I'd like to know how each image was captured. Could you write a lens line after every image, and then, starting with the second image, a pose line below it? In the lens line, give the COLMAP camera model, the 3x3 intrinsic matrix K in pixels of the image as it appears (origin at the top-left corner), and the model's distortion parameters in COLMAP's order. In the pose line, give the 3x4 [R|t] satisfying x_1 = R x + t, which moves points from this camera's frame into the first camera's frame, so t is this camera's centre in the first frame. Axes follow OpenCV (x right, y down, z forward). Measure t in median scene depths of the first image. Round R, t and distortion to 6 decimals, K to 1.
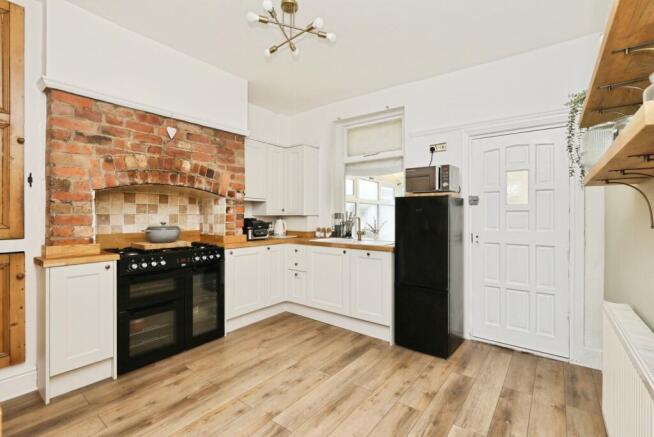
lens RADIAL K [[307.3, 0, 326.2], [0, 307.3, 214.6], [0, 0, 1]] dist [-0.002795, -0.000586]
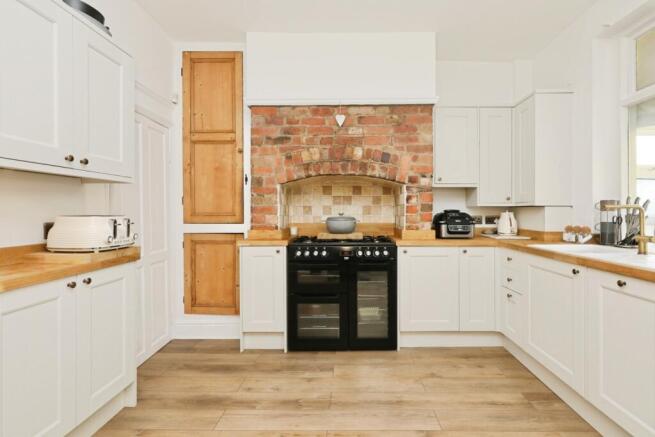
lens RADIAL K [[307.7, 0, 326.7], [0, 307.7, 214.6], [0, 0, 1]] dist [-0.002795, -0.000586]
pose [[0.595542, 0.006076, -0.803301, 0.246235], [0.000605, 0.999968, 0.008012, 0.022147], [0.803324, -0.005258, 0.595519, 0.380641]]
